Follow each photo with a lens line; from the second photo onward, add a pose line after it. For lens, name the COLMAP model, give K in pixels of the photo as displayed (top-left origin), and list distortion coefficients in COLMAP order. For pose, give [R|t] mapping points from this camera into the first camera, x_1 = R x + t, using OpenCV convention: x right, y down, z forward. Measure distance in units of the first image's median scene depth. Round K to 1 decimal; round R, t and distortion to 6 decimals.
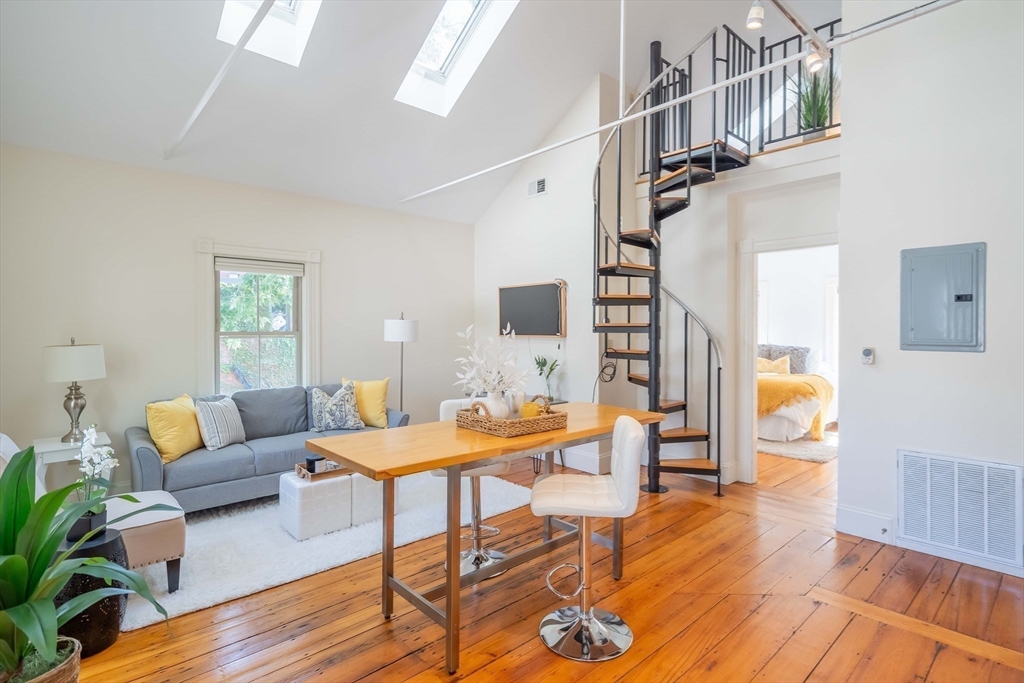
lens RADIAL K [[502.5, 0, 511.2], [0, 502.5, 329.9], [0, 0, 1]] dist [-0.000470, 0.000111]
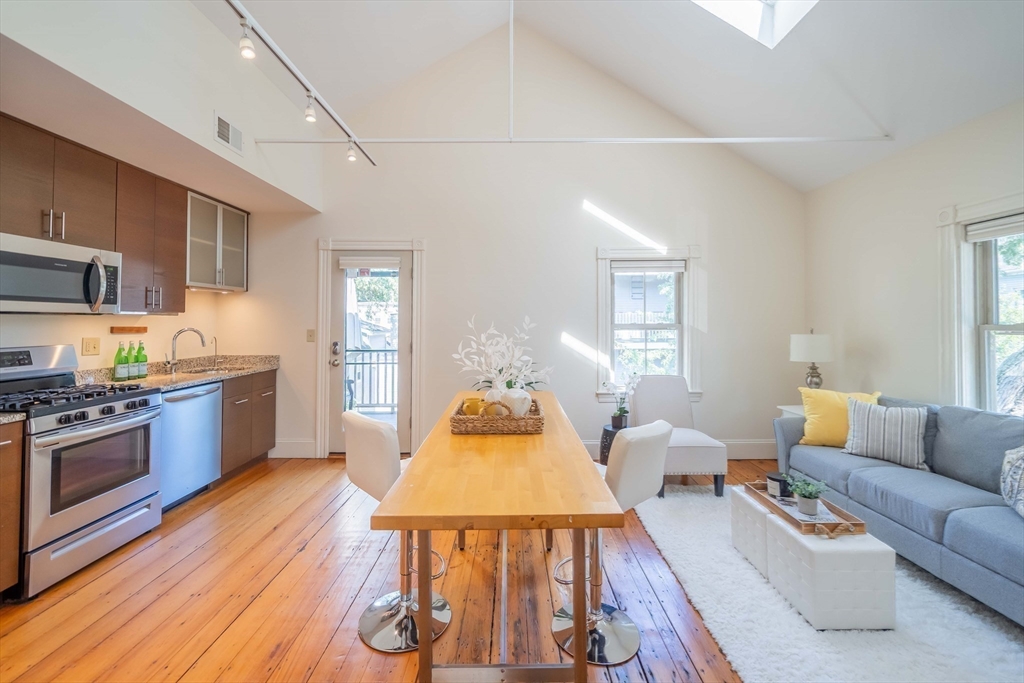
lens RADIAL K [[417.3, 0, 508.9], [0, 417.3, 312.2], [0, 0, 1]] dist [-0.001810, -0.000773]
pose [[-0.666407, -0.018971, -0.745347, 0.337988], [-0.002485, 0.999727, -0.023224, 0.001495], [0.745584, -0.013625, -0.666272, 0.896868]]
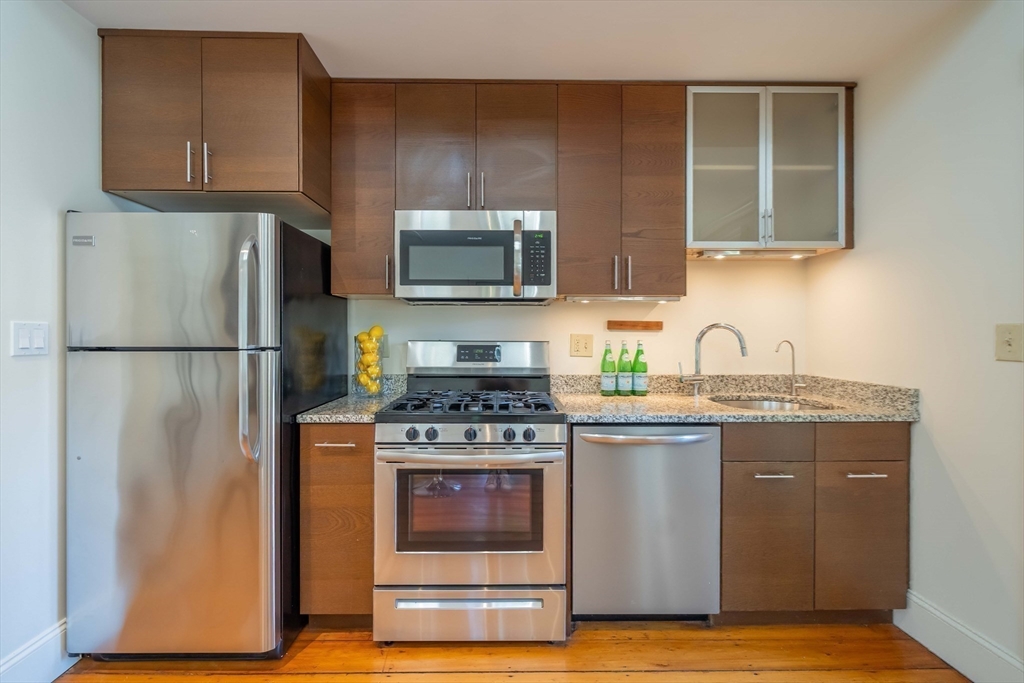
lens RADIAL K [[417.3, 0, 510.3], [0, 417.3, 337.8], [0, 0, 1]] dist [-0.001810, -0.000773]
pose [[-0.756282, -0.006691, 0.654211, 0.013022], [-0.002157, 0.999968, 0.007733, 0.028422], [-0.654242, 0.004437, -0.756272, 0.410594]]
